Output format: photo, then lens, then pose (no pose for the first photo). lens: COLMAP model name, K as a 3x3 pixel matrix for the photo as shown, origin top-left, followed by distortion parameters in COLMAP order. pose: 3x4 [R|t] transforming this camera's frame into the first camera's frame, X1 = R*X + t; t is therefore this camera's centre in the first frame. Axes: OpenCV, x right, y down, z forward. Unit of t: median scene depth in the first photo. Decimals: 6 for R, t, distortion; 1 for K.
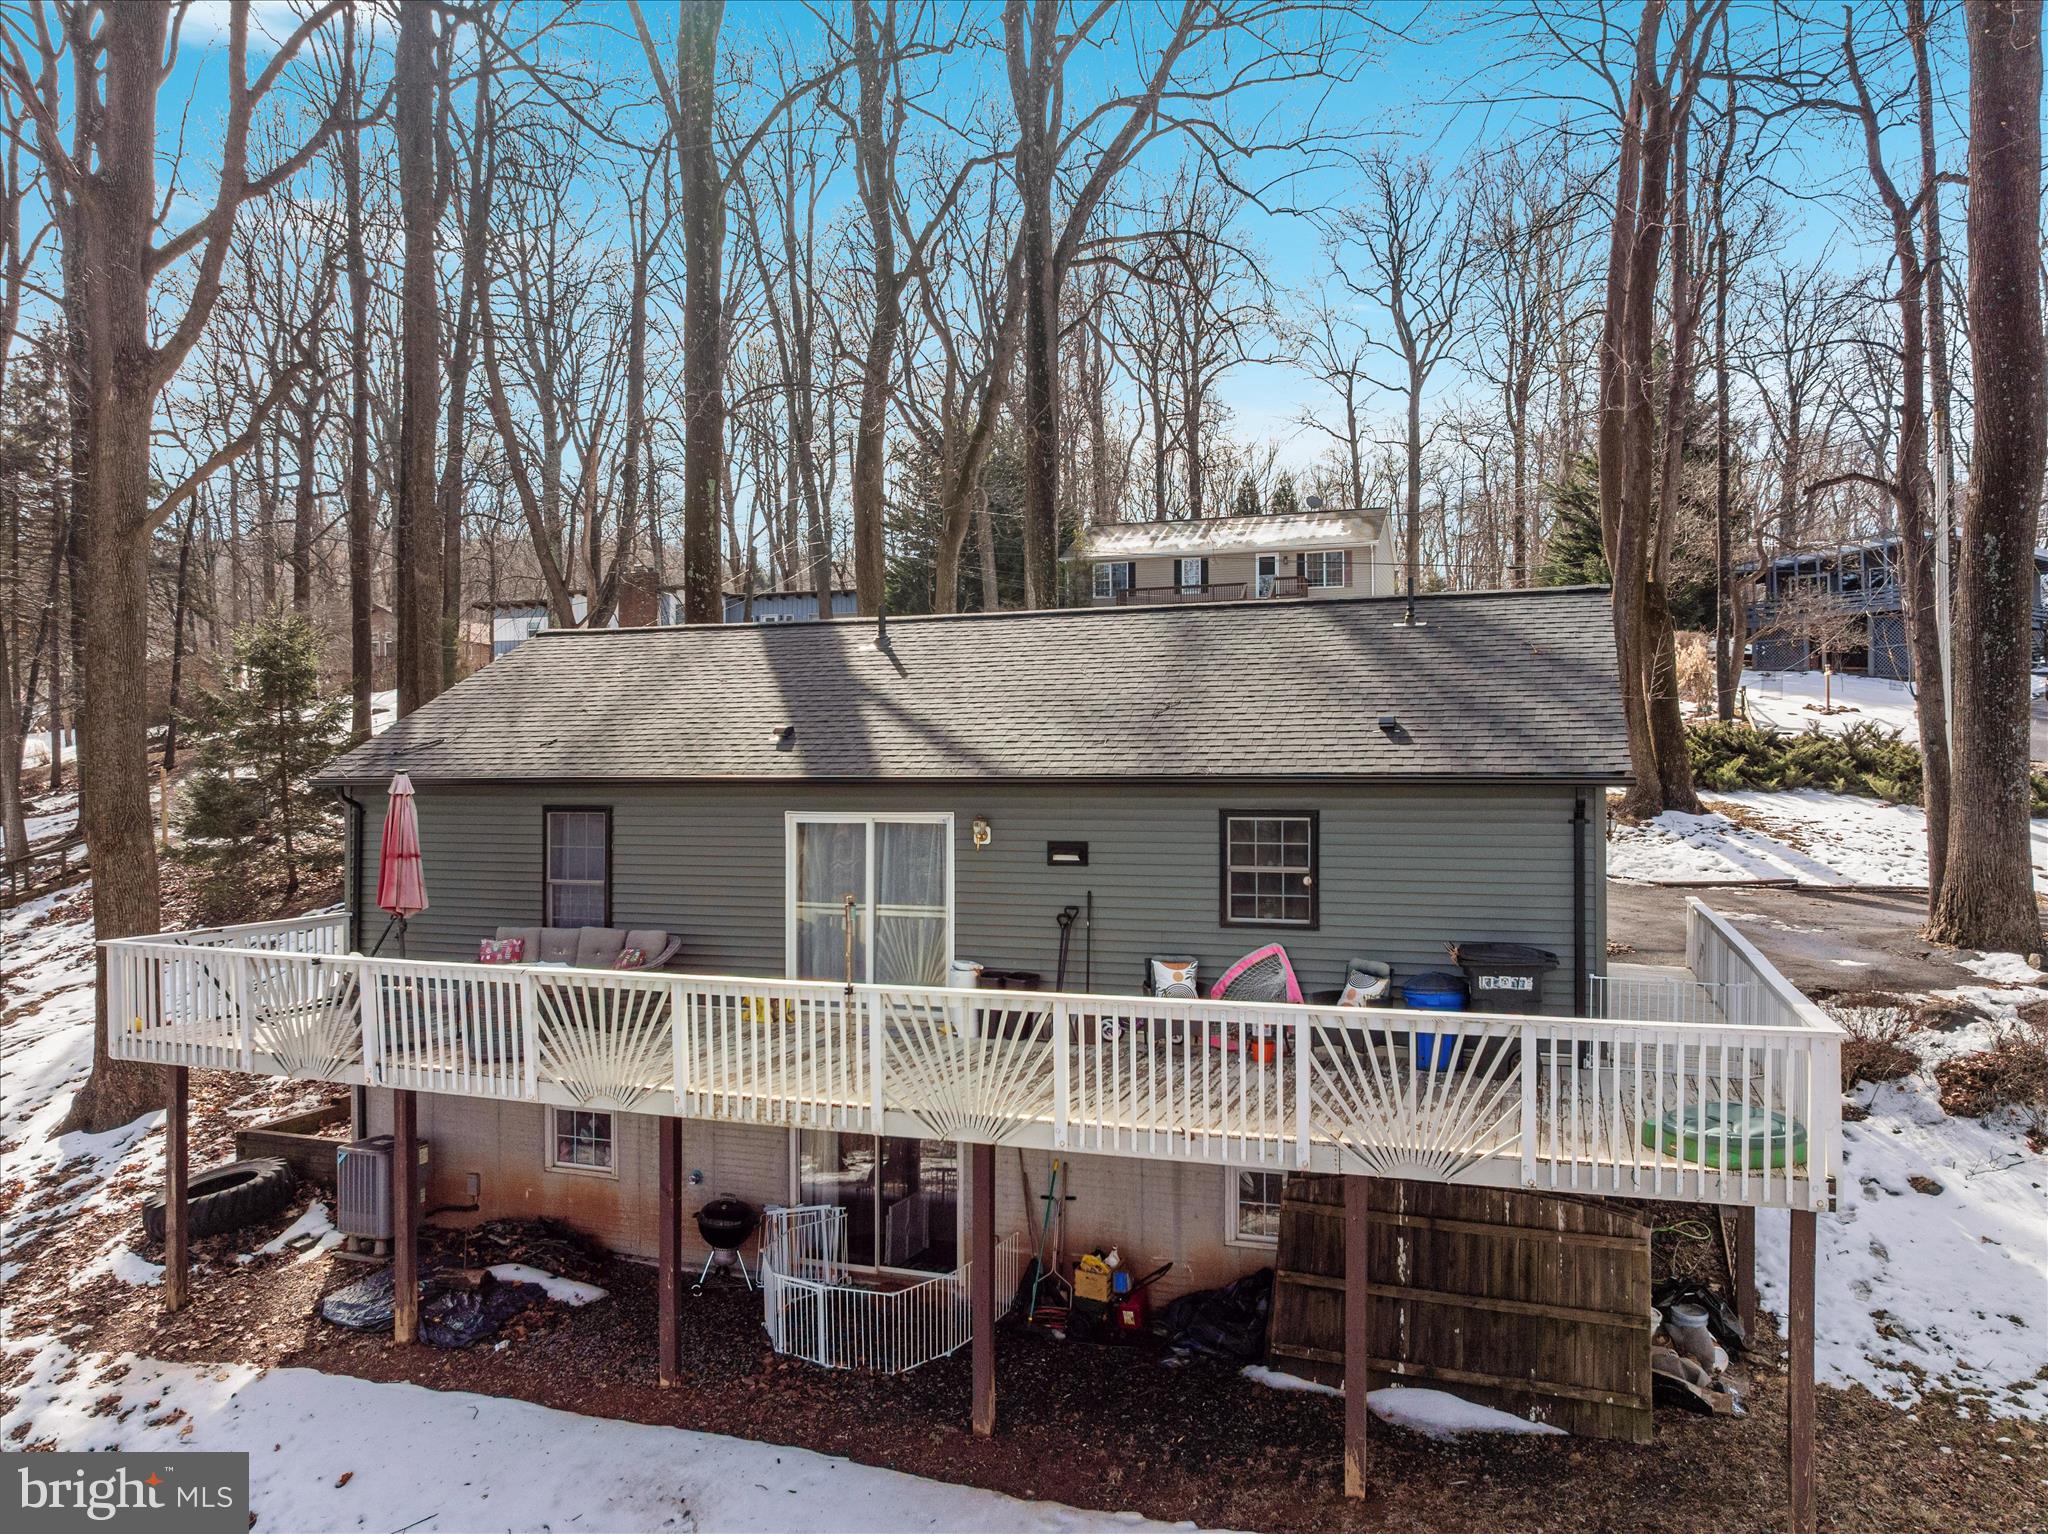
lens RADIAL K [[1536.2, 0, 1023.1], [0, 1536.2, 721.1], [0, 0, 1]] dist [-0.038809, -0.004018]
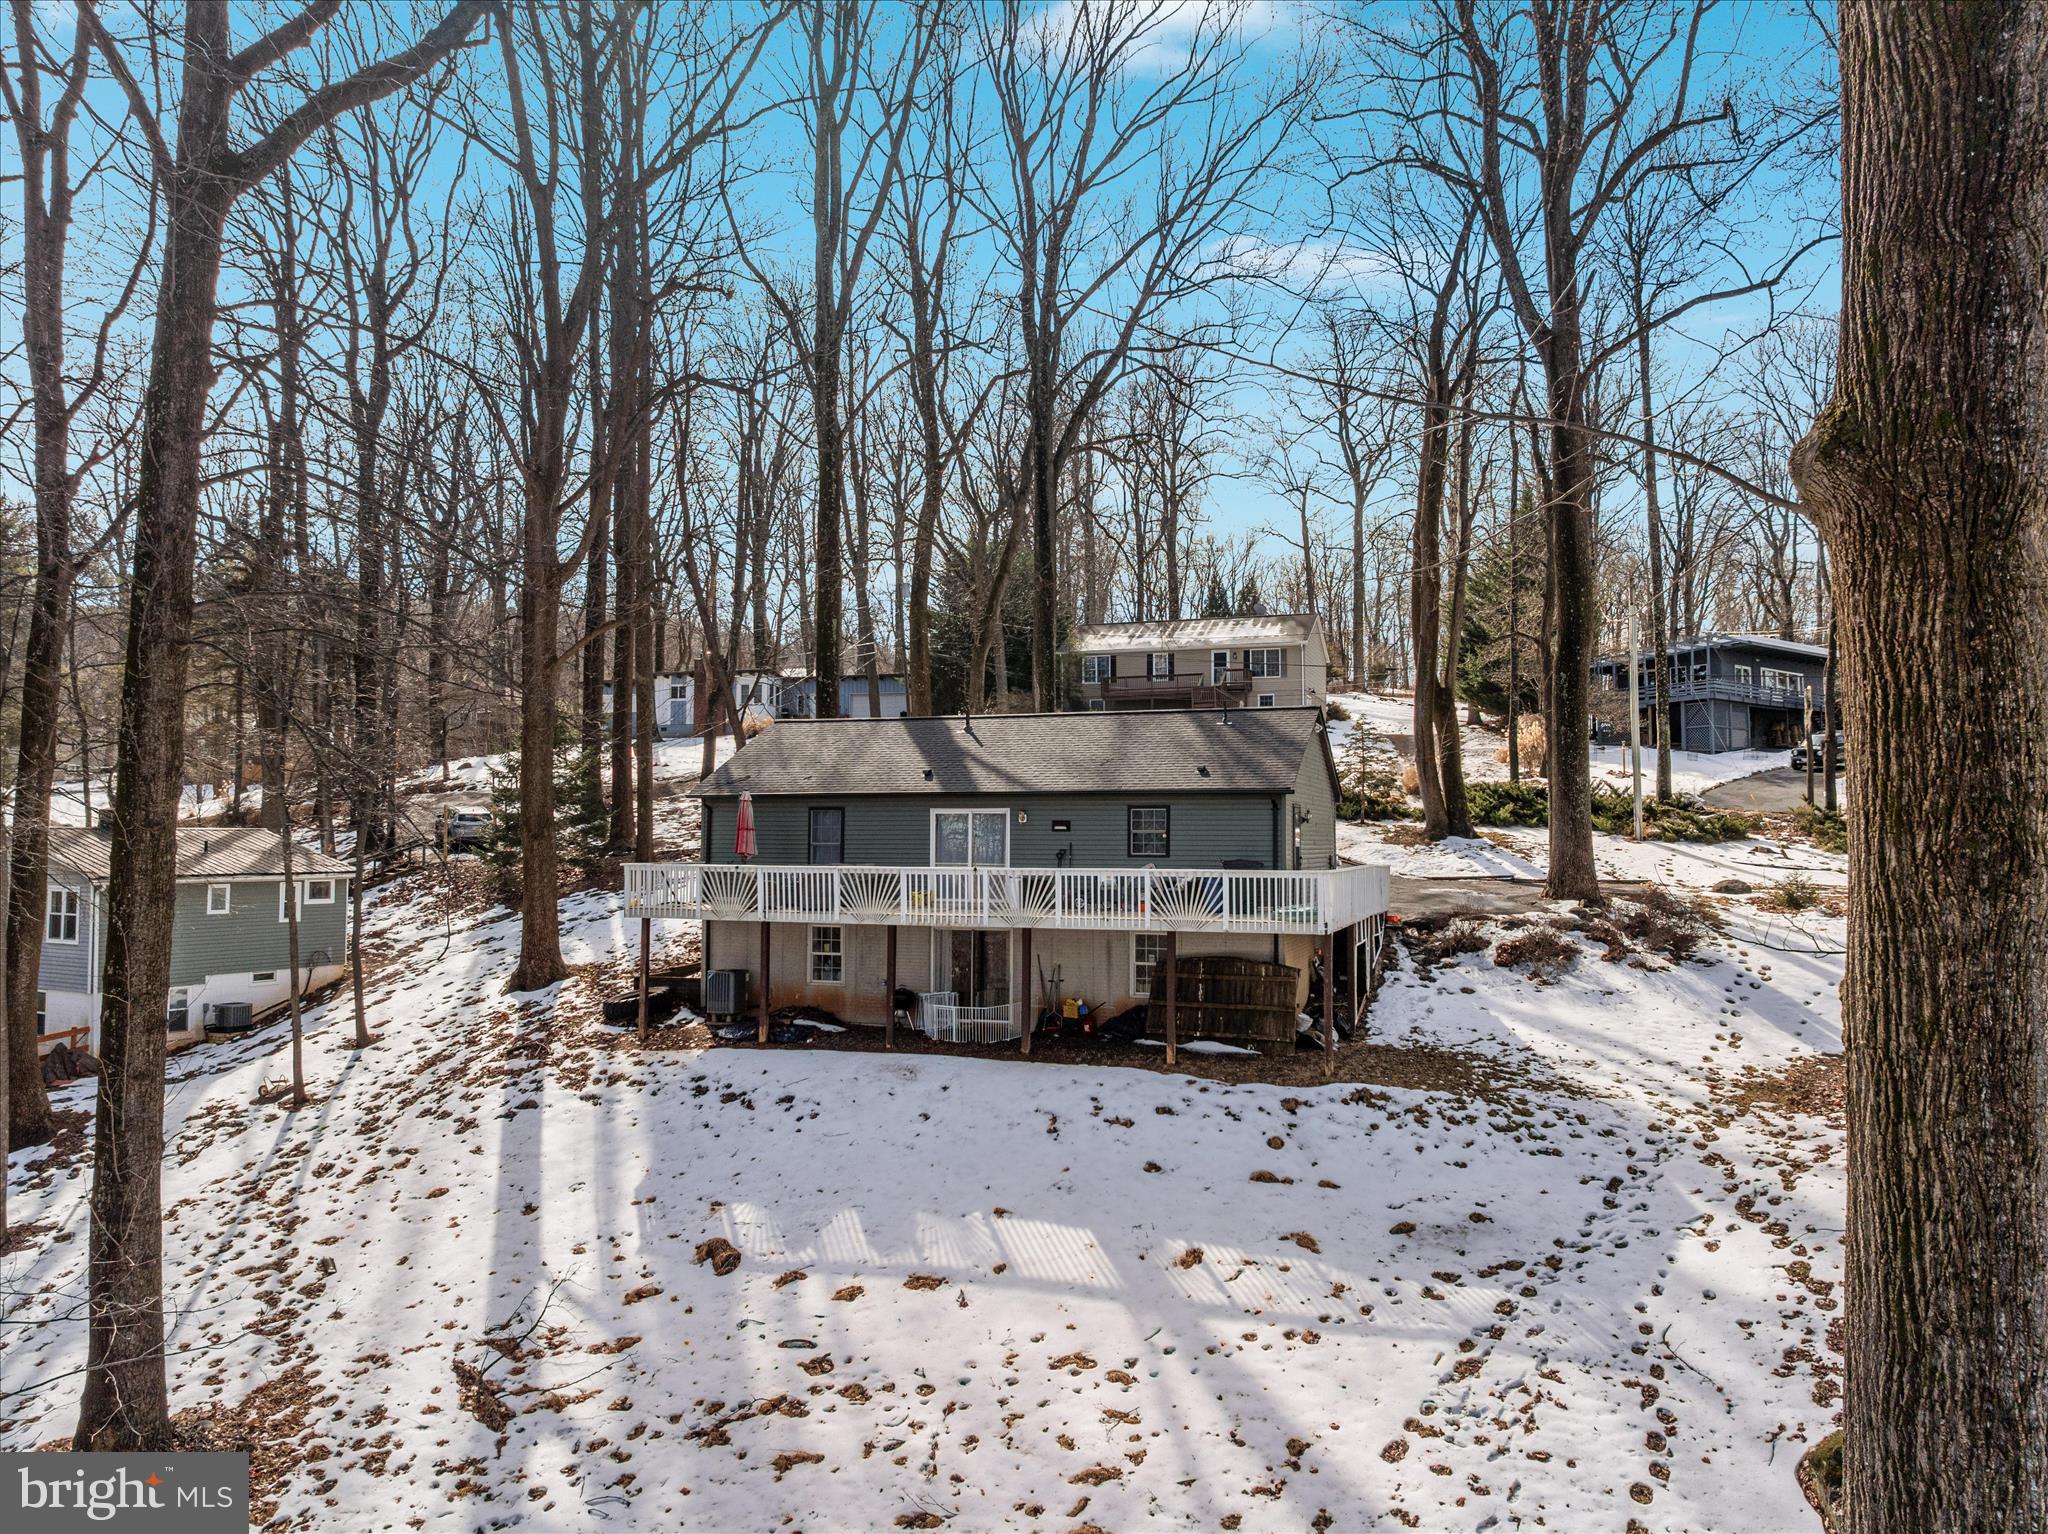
lens RADIAL K [[1536.2, 0, 1023.1], [0, 1536.2, 721.1], [0, 0, 1]] dist [-0.038809, -0.004018]
pose [[0.999967, 0.007308, 0.003460, -0.014273], [-0.007146, 0.998967, -0.044873, 0.013843], [-0.003784, 0.044847, 0.998987, -0.500143]]
